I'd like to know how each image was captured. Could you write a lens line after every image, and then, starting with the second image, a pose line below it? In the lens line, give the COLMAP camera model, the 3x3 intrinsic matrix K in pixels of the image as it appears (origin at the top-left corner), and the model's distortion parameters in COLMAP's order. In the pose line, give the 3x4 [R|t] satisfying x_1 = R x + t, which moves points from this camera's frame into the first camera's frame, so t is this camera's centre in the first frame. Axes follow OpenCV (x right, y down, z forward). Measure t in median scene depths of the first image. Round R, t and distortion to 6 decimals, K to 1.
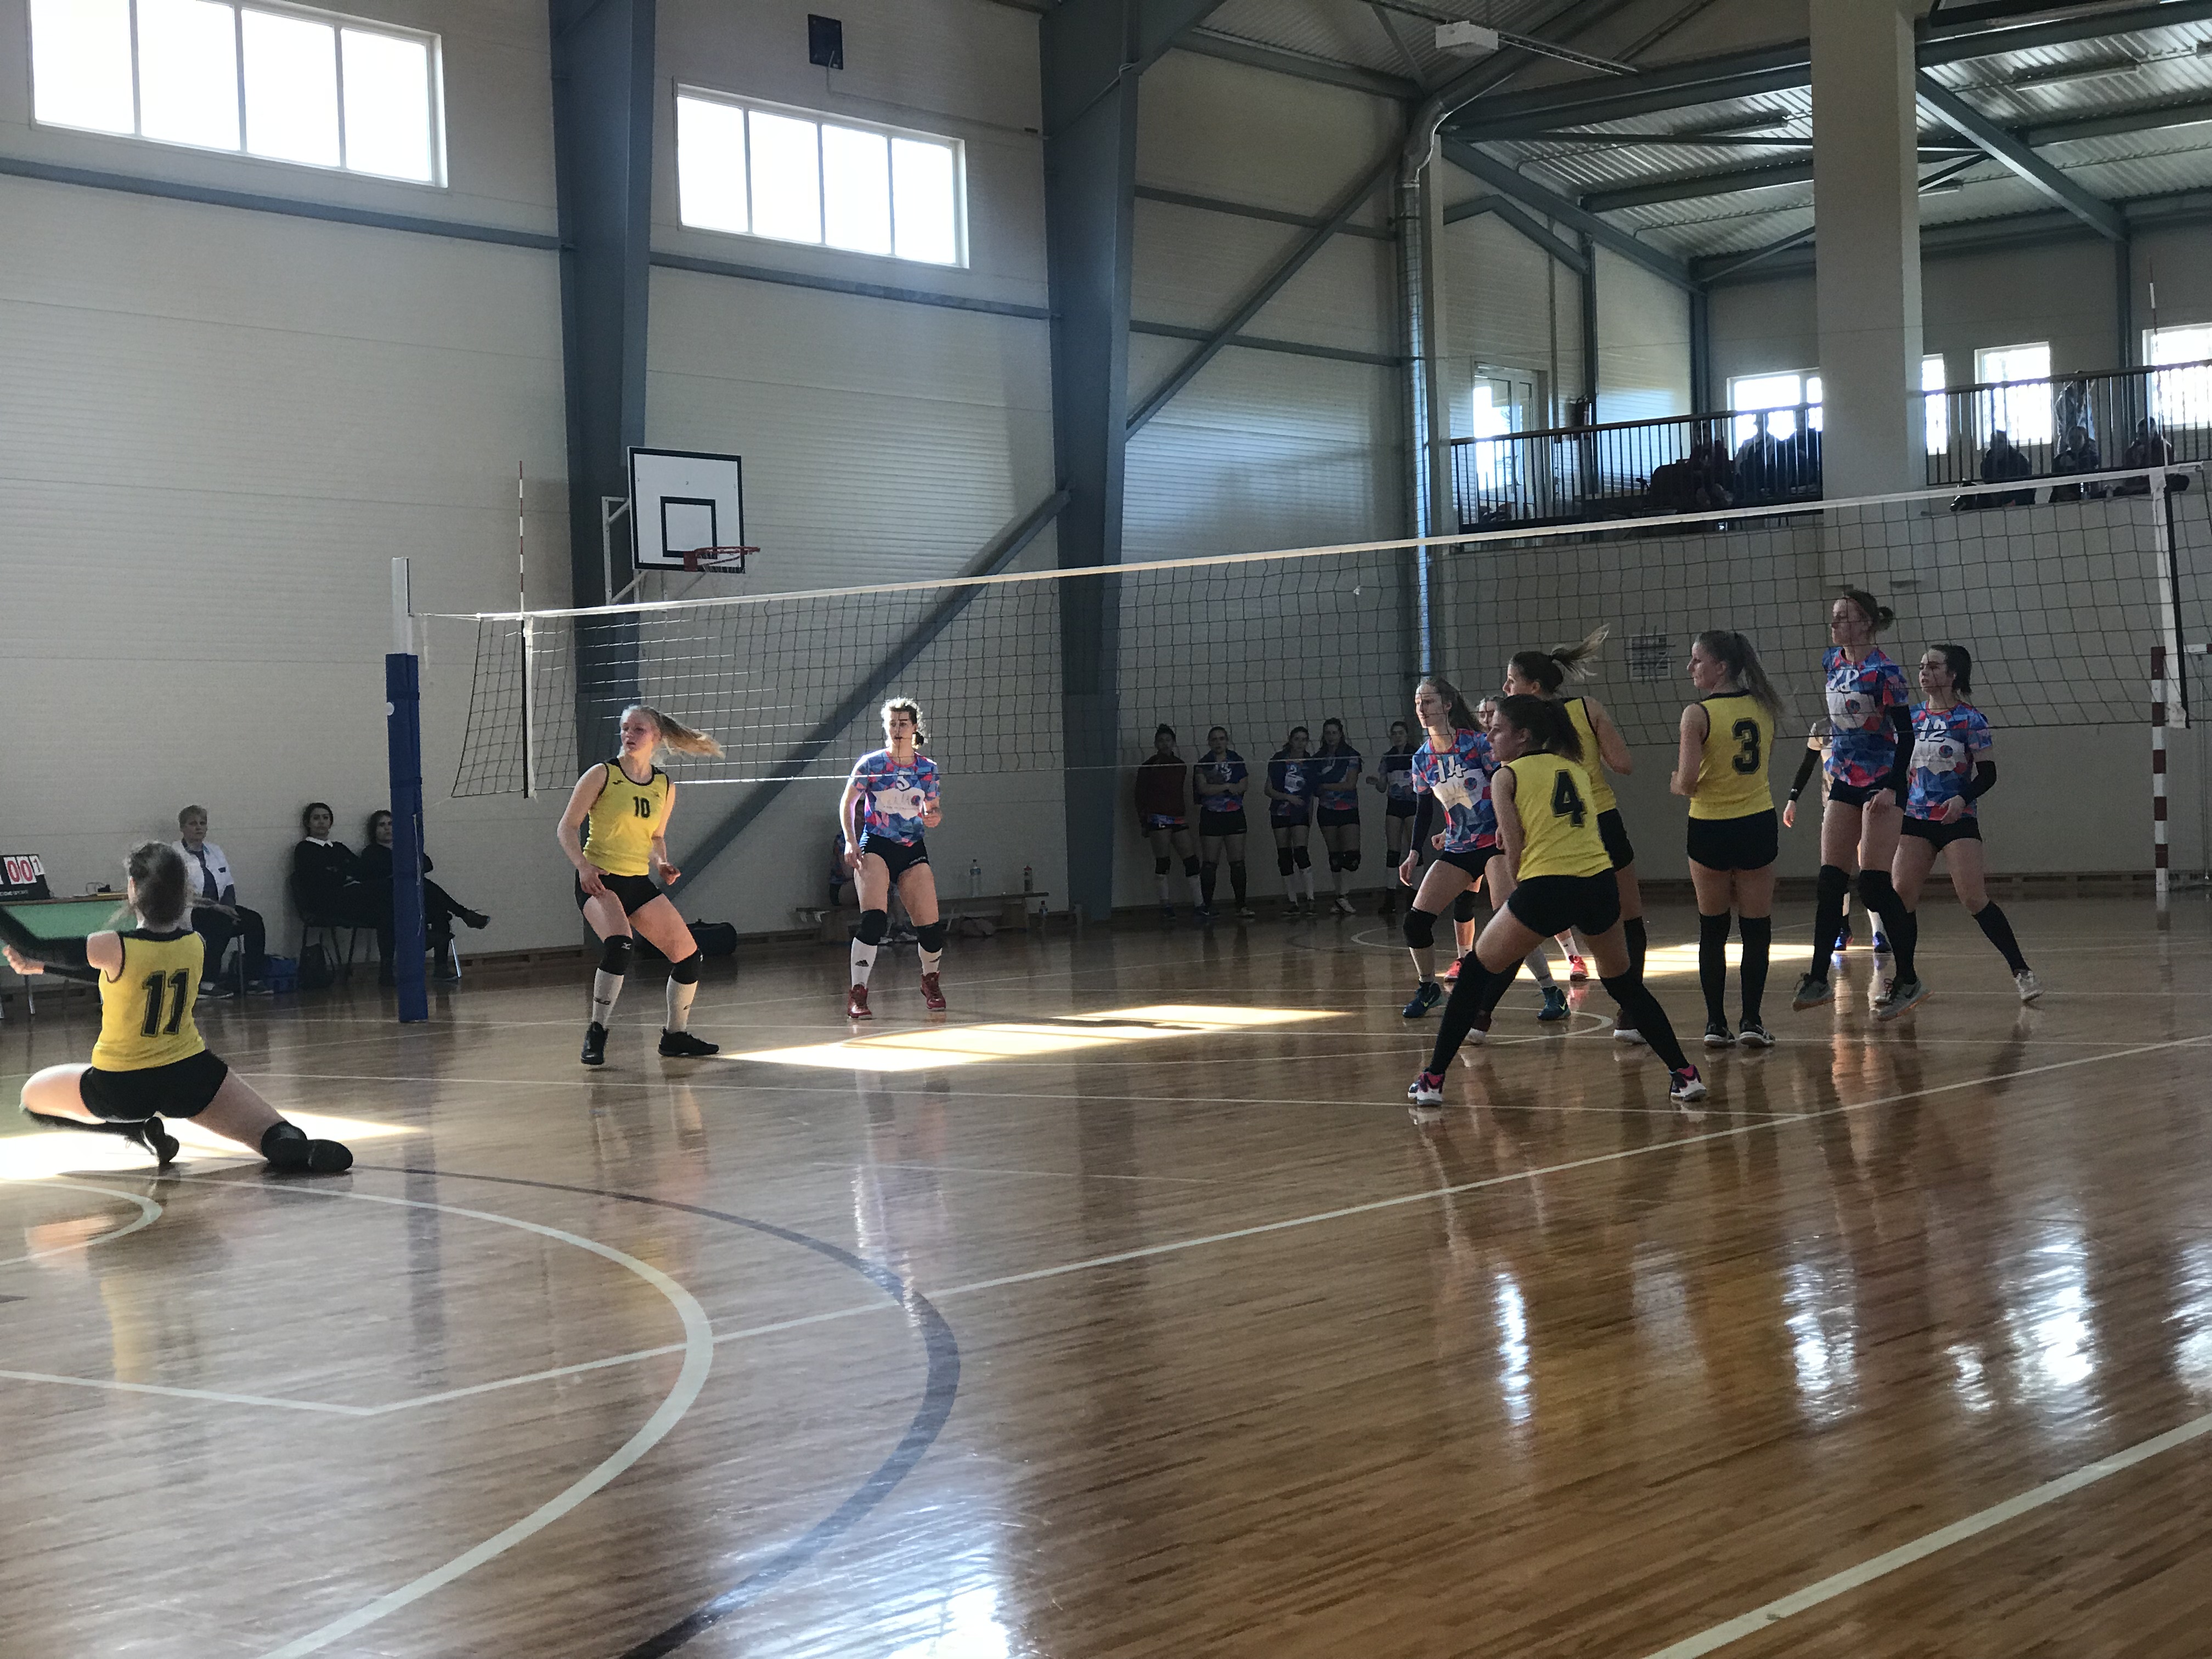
lens RADIAL K [[3560.0, 0, 1106.0], [0, 3560.0, 829.5], [0, 0, 1]] dist [-0.013555, -0.018989]
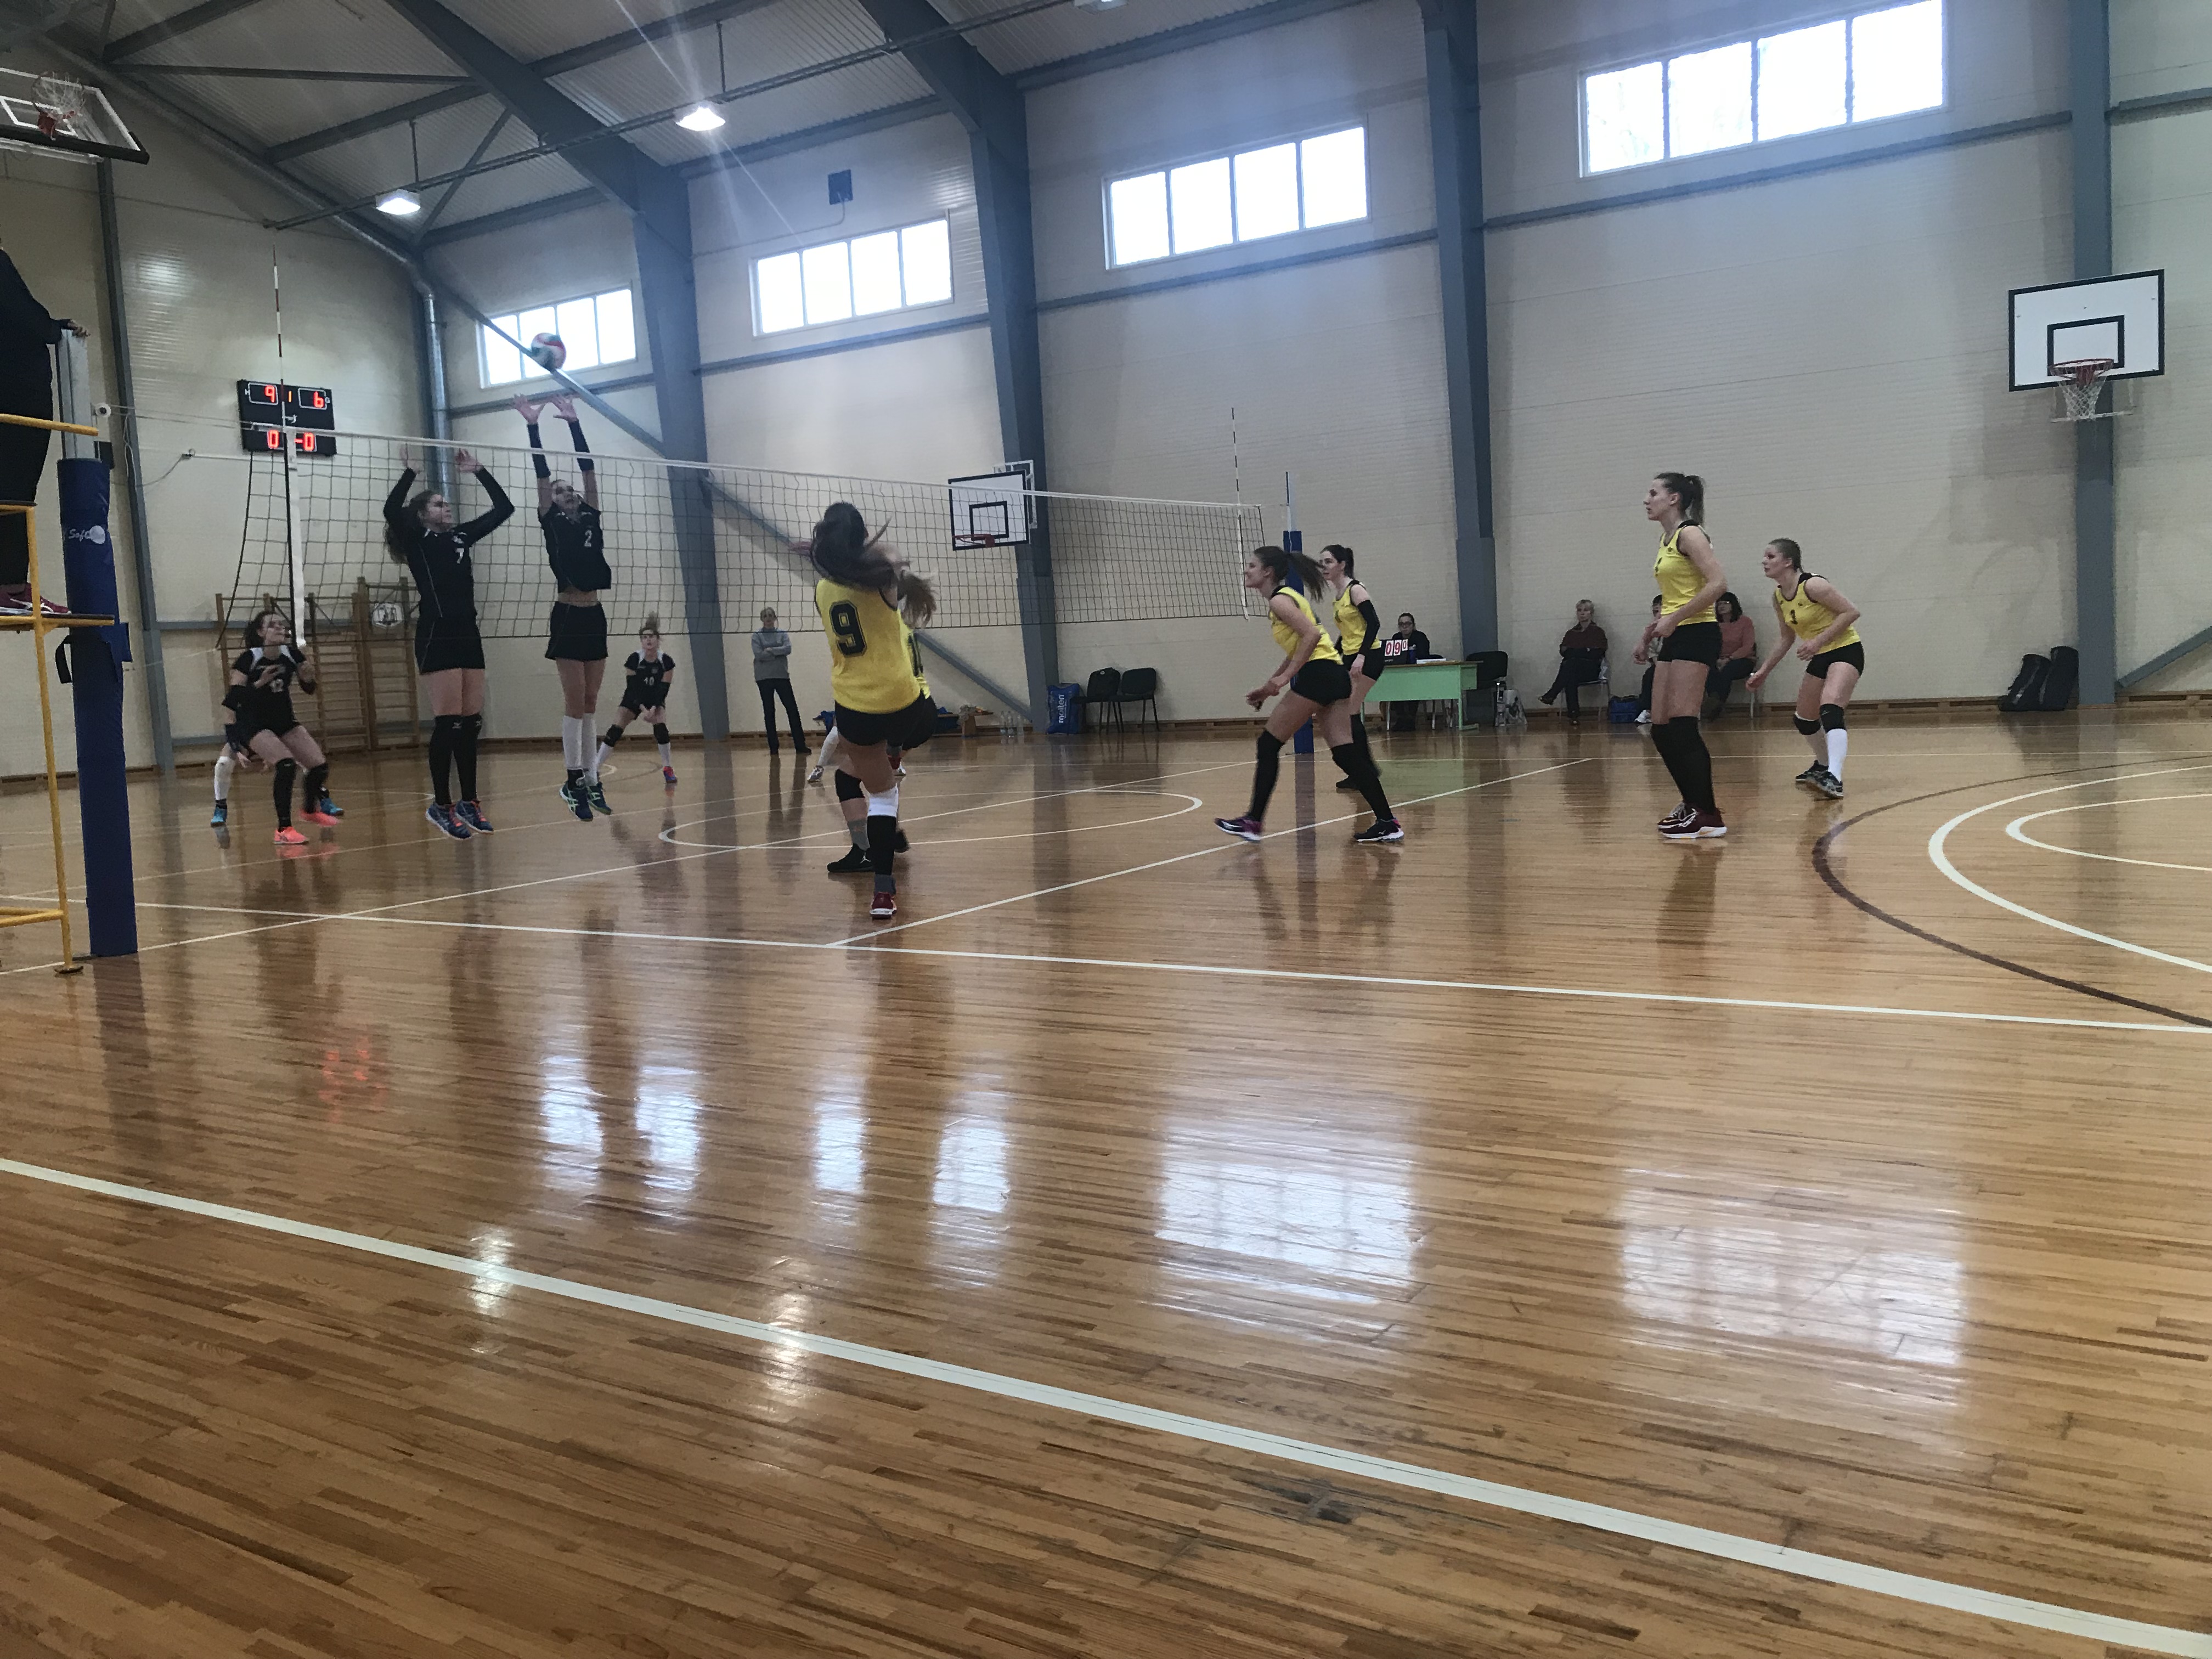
lens RADIAL K [[1797.2, 0, 1088.5], [0, 1797.2, 823.5], [0, 0, 1]] dist [0.001788, -0.001883]
pose [[0.055850, 0.128102, -0.990187, 0.559293], [0.044396, 0.990436, 0.130638, -0.024355], [0.997452, -0.051256, 0.049628, 0.748582]]
